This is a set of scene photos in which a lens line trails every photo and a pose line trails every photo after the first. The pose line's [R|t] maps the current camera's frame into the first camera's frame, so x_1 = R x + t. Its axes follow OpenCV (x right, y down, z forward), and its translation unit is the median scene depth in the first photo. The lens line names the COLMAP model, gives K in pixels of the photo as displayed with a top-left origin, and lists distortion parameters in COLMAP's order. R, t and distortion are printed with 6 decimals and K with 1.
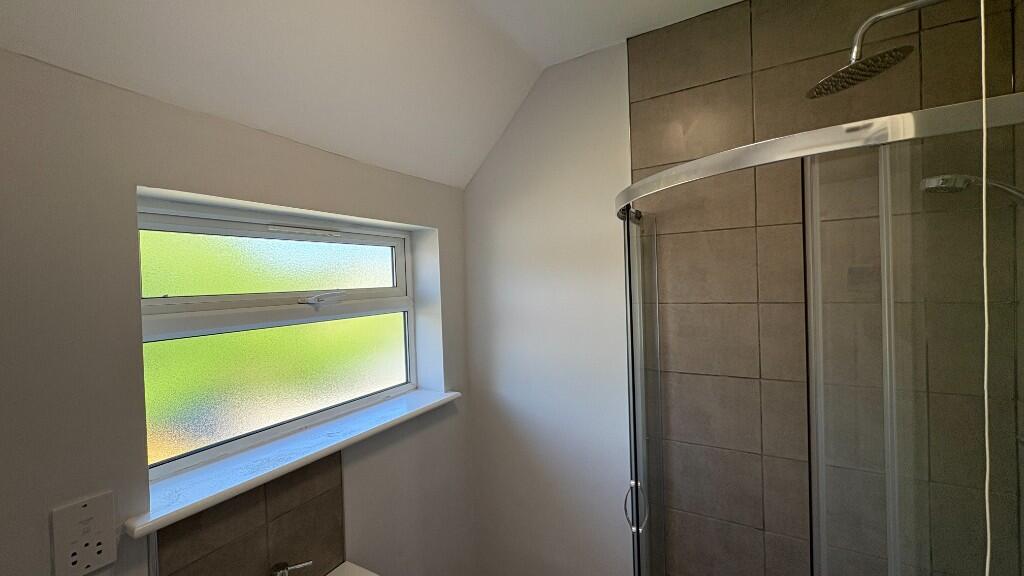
lens RADIAL K [[404.6, 0, 512.0], [0, 404.6, 288.0], [0, 0, 1]] dist [-0.001583, 0.000149]
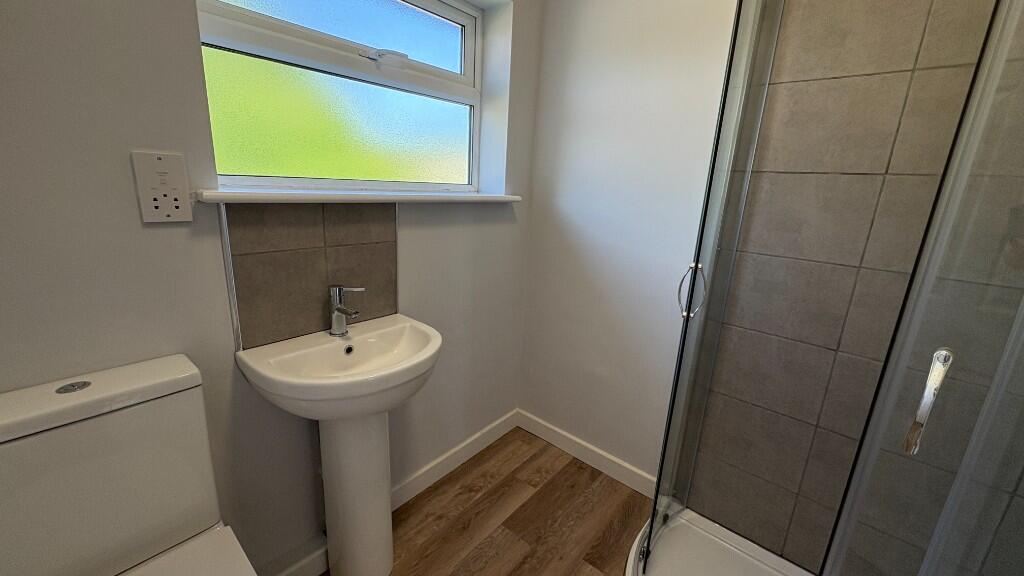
lens RADIAL K [[404.6, 0, 512.0], [0, 404.6, 288.0], [0, 0, 1]] dist [-0.001583, 0.000149]
pose [[0.977082, 0.133130, -0.166094, 0.049193], [-0.090773, 0.966373, 0.240592, 0.290120], [0.192539, -0.220001, 0.956310, 0.038874]]
